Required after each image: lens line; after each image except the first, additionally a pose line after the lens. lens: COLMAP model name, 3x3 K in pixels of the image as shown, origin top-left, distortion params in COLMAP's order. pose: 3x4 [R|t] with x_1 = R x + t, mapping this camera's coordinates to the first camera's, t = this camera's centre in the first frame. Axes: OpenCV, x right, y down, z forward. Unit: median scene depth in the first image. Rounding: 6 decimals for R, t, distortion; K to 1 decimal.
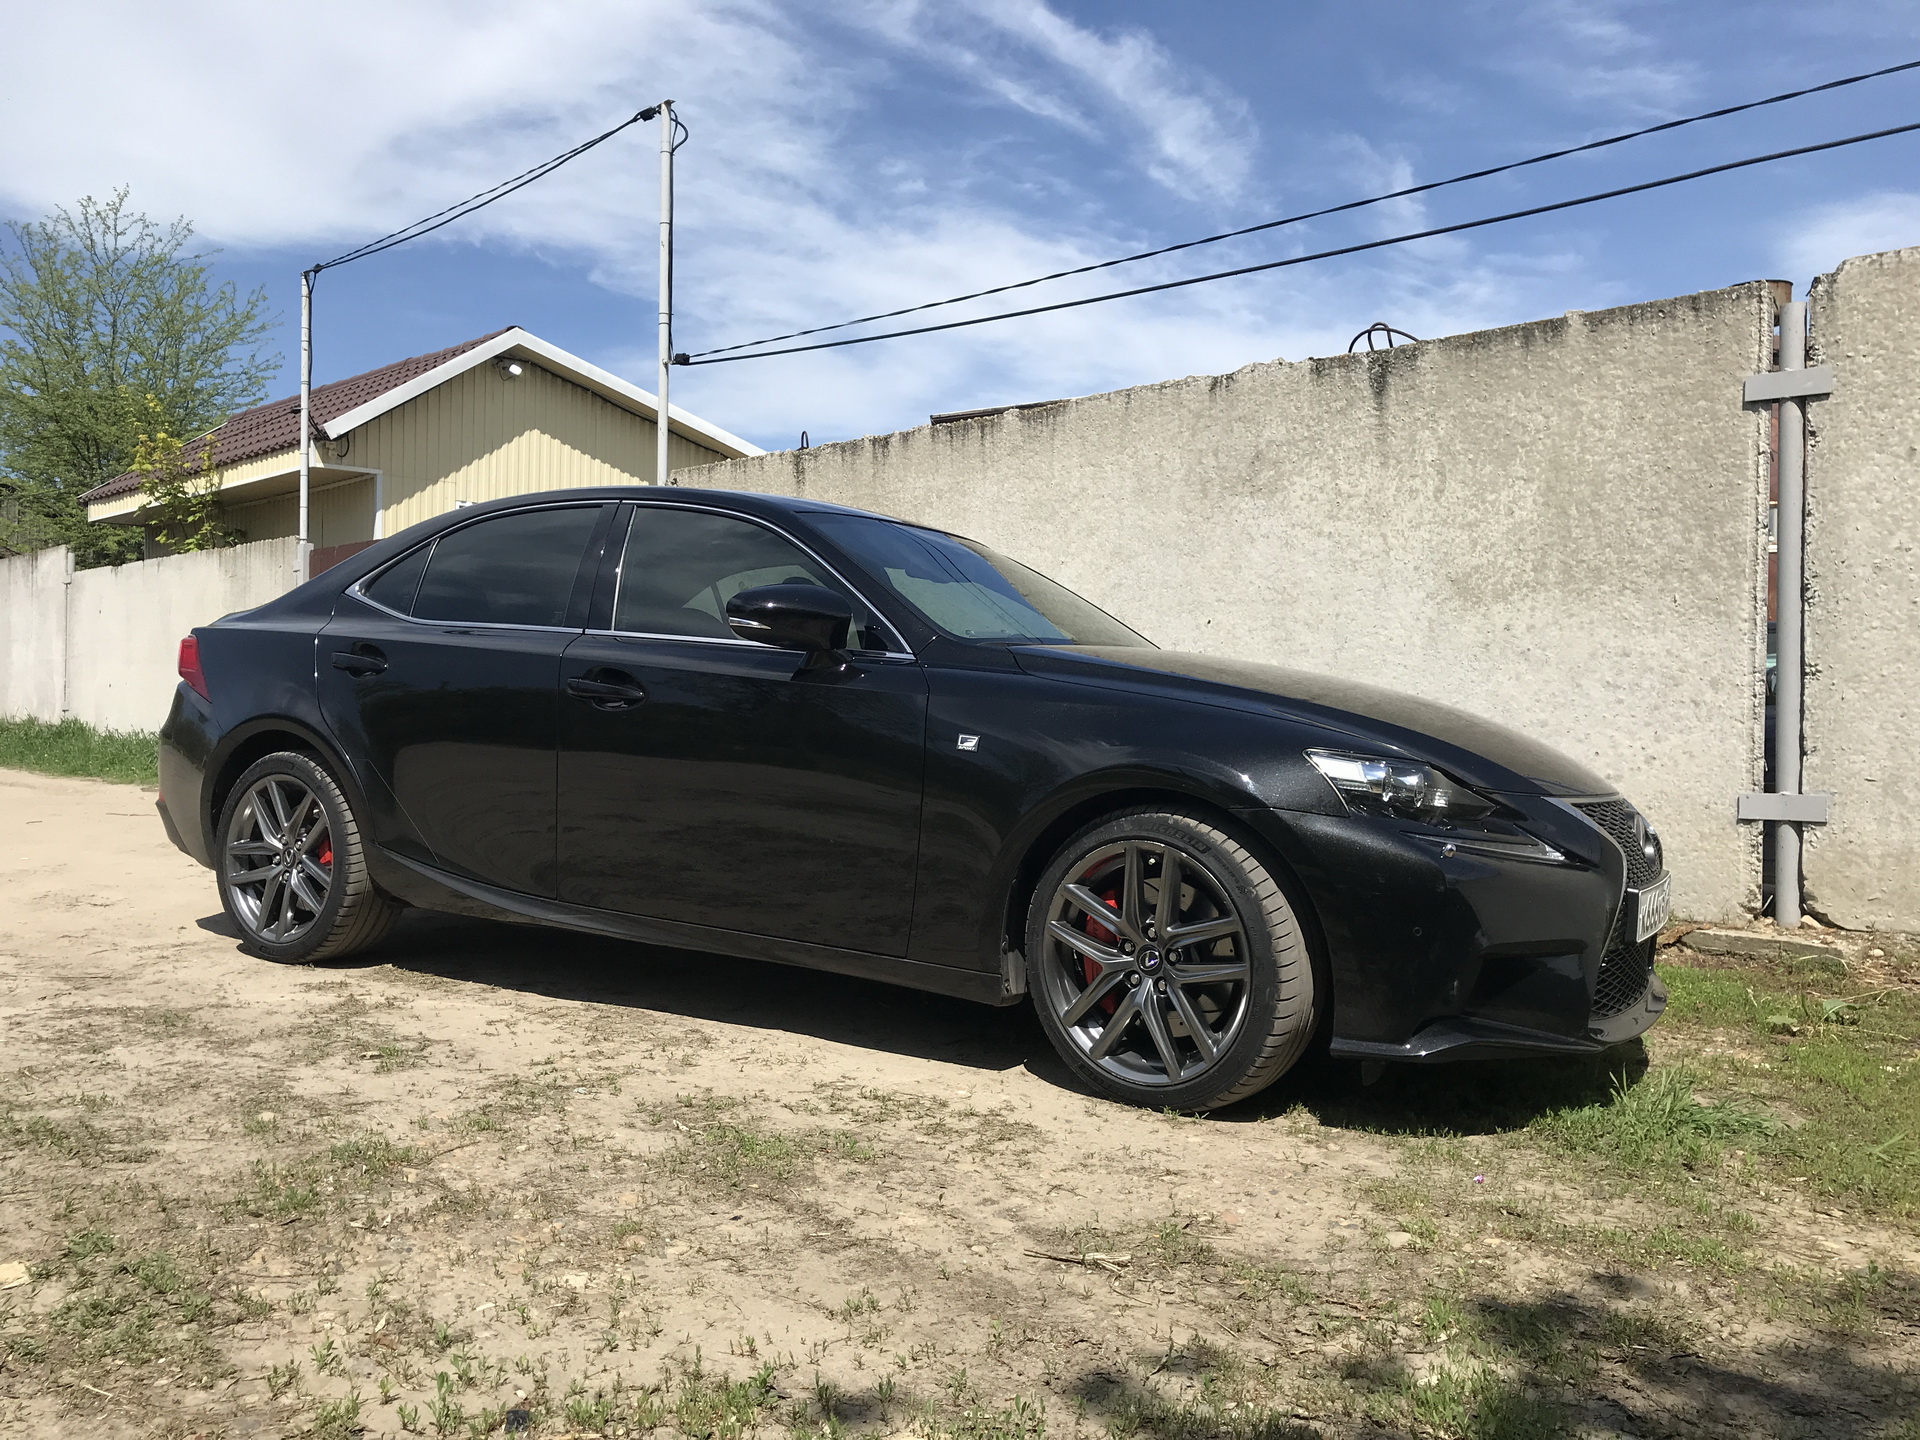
lens RADIAL K [[1543.1, 0, 960.0], [0, 1543.1, 720.0], [0, 0, 1]] dist [-0.047711, -0.001815]
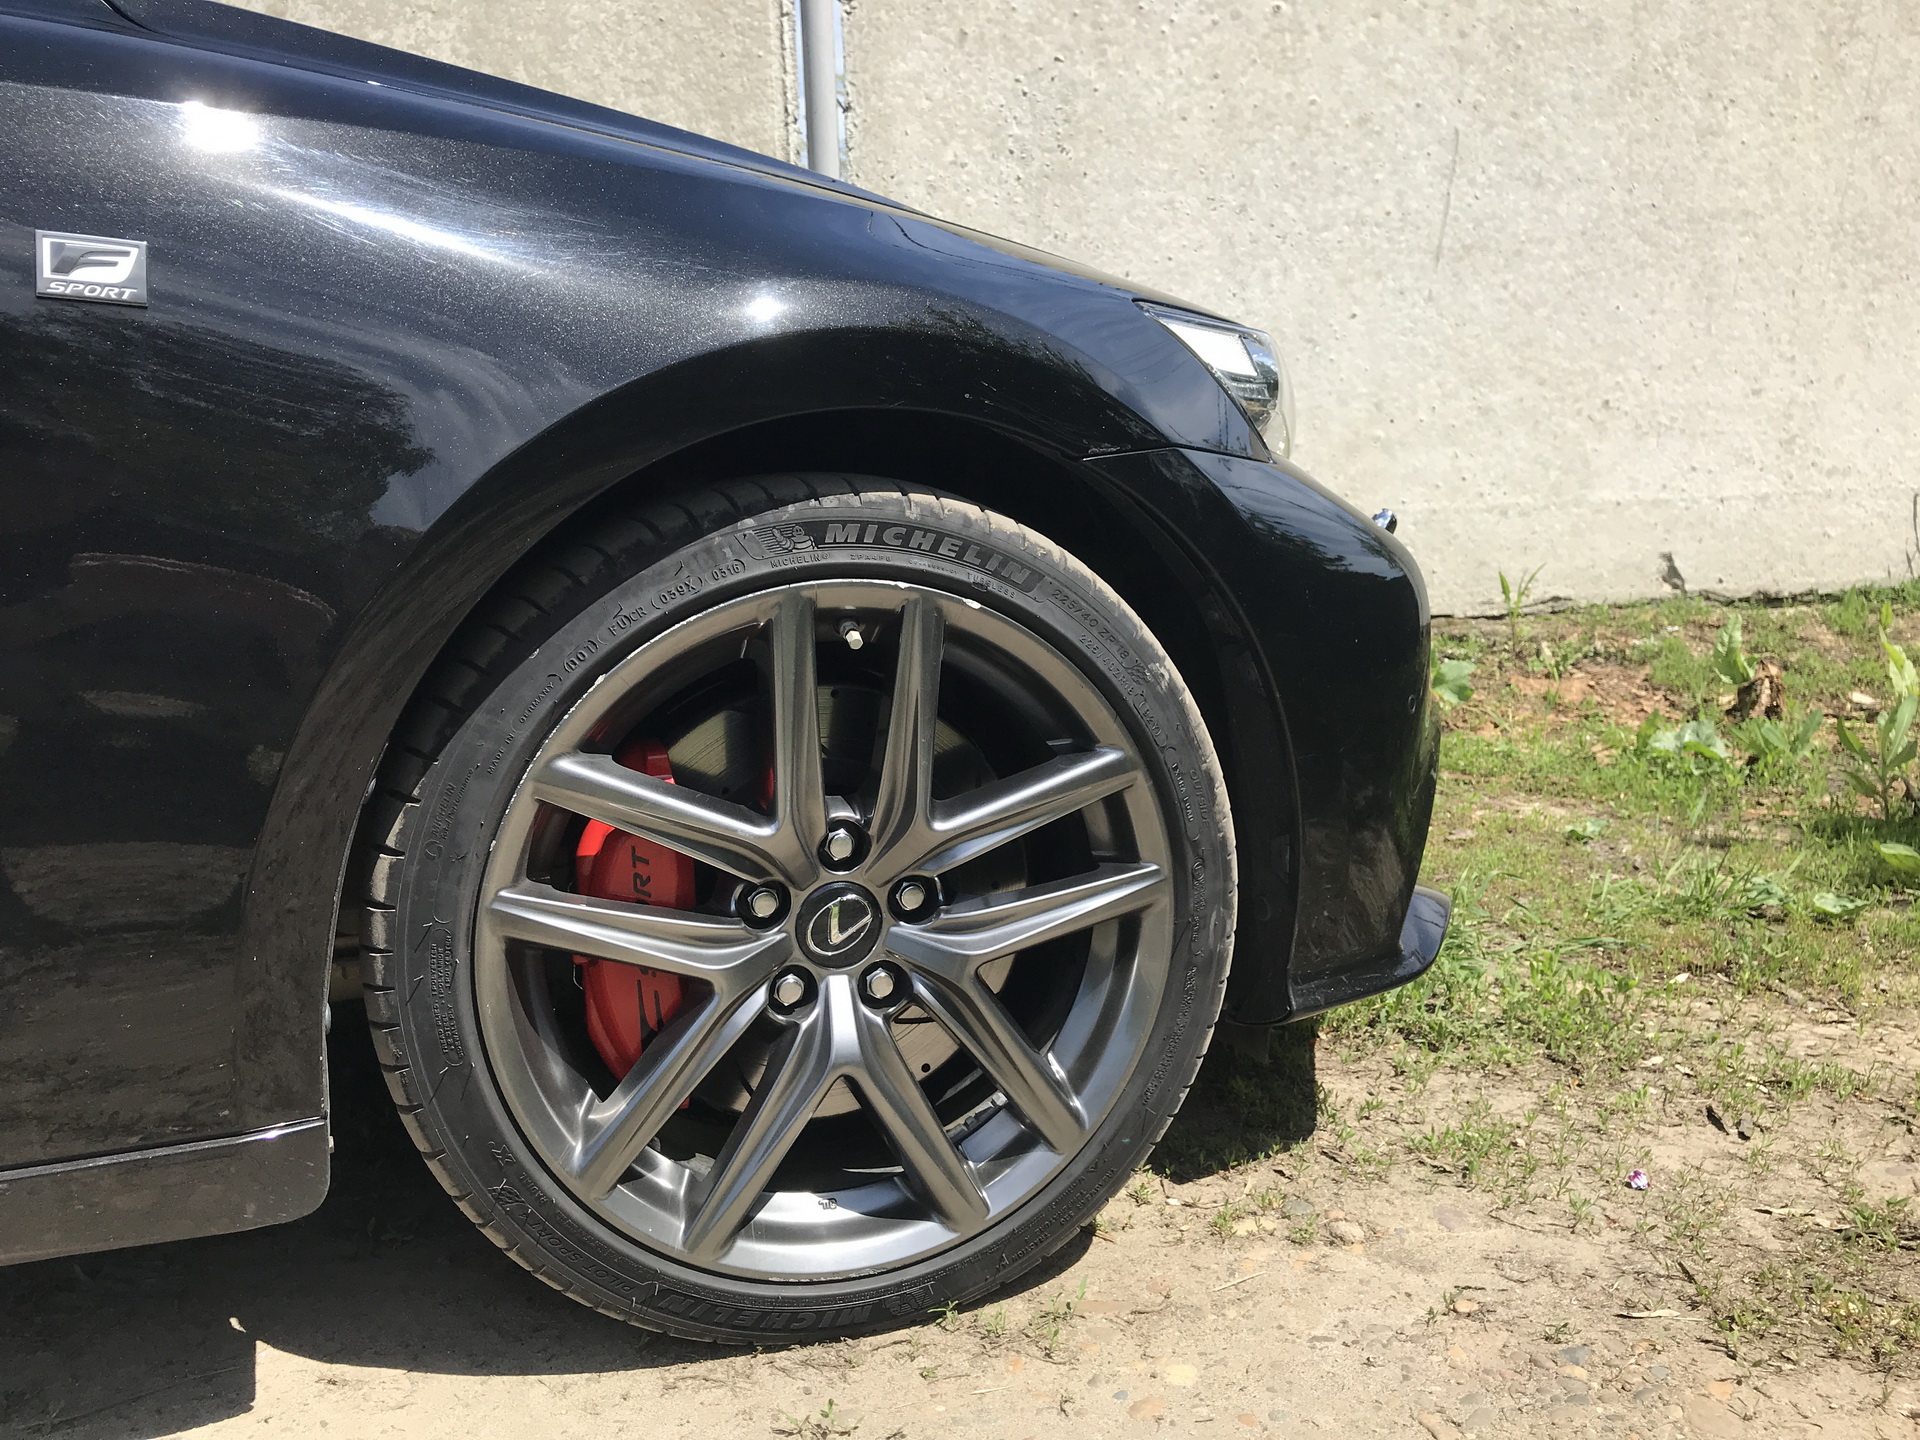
lens RADIAL K [[1540.7, 0, 901.4], [0, 1540.7, 709.2], [0, 0, 1]] dist [0.040662, -0.067557]
pose [[0.575880, -0.158975, 0.801928, -0.083090], [0.043760, 0.985499, 0.163941, 0.031056], [-0.816362, -0.059318, 0.574486, 0.472748]]
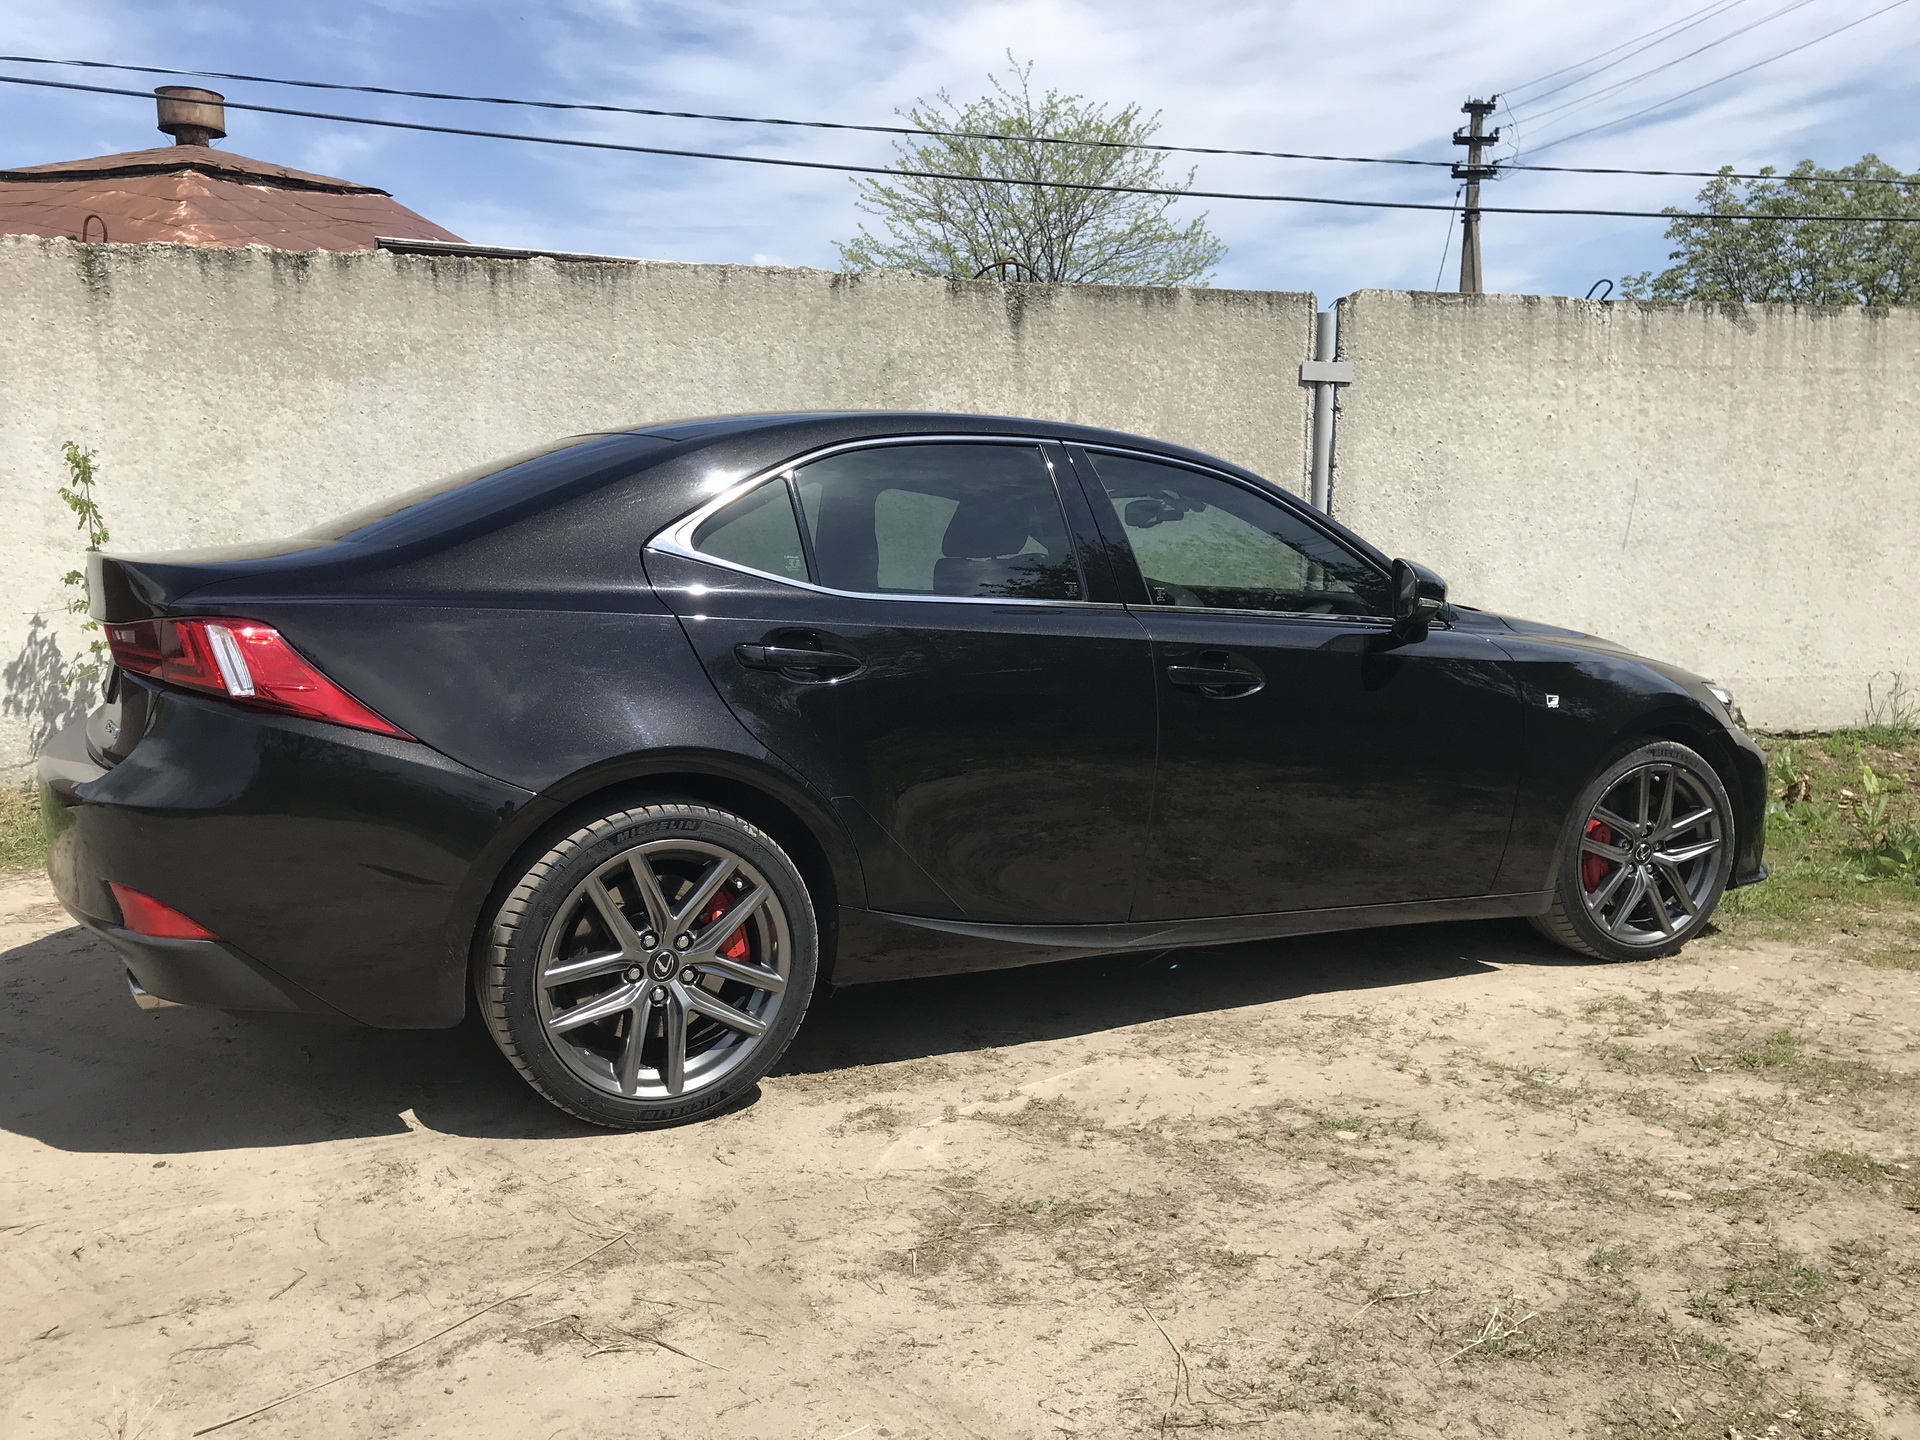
lens RADIAL K [[1515.7, 0, 956.3], [0, 1515.7, 713.8], [0, 0, 1]] dist [0.010137, 0.001739]
pose [[0.525216, -0.114110, 0.843284, -0.783982], [0.006024, 0.991442, 0.130406, -0.084946], [-0.850948, -0.063411, 0.521409, 0.496680]]
